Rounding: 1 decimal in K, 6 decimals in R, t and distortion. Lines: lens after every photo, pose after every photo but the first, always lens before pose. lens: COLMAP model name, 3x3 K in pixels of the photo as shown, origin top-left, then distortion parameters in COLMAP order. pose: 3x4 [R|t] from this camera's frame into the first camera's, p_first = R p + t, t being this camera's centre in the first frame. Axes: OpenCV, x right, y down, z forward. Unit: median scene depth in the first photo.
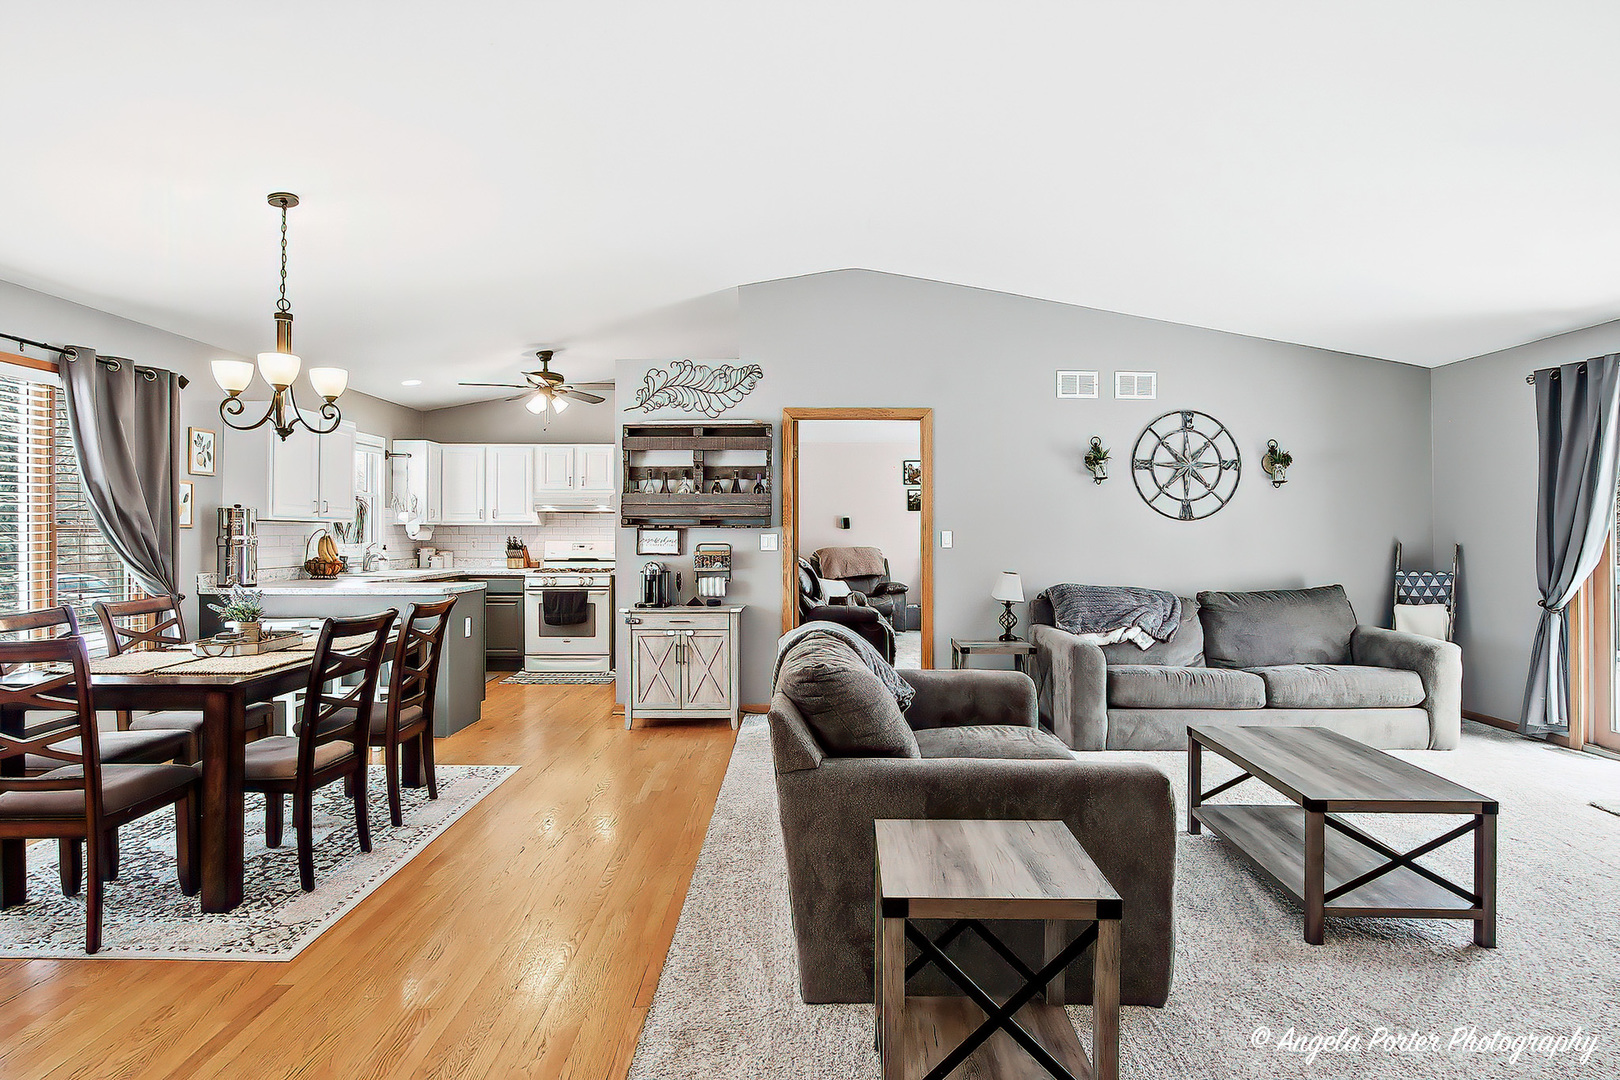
lens RADIAL K [[858.4, 0, 810.0], [0, 858.4, 540.0], [0, 0, 1]] dist [-0.021470, -0.001050]
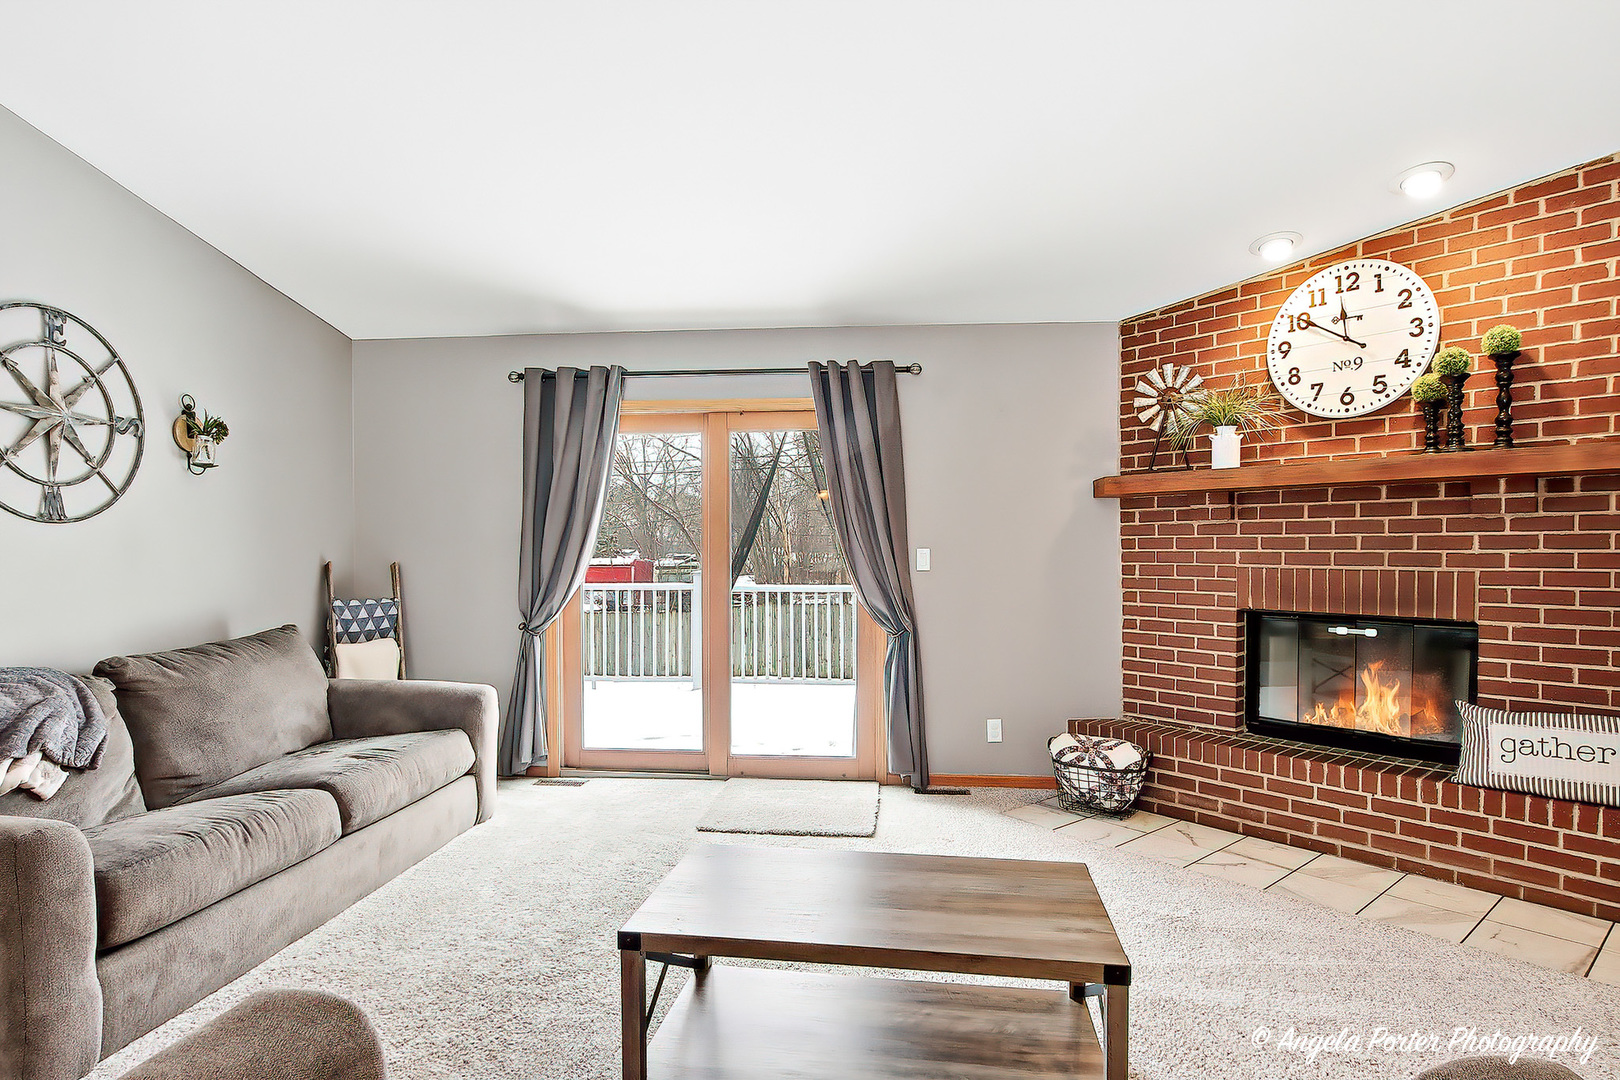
lens RADIAL K [[866.1, 0, 765.0], [0, 866.1, 569.3], [0, 0, 1]] dist [-0.019236, -0.000360]
pose [[0.094404, -0.017892, 0.995373, -0.028116], [0.008877, 0.999814, 0.017130, -0.000232], [-0.995494, 0.007219, 0.094546, 0.544242]]
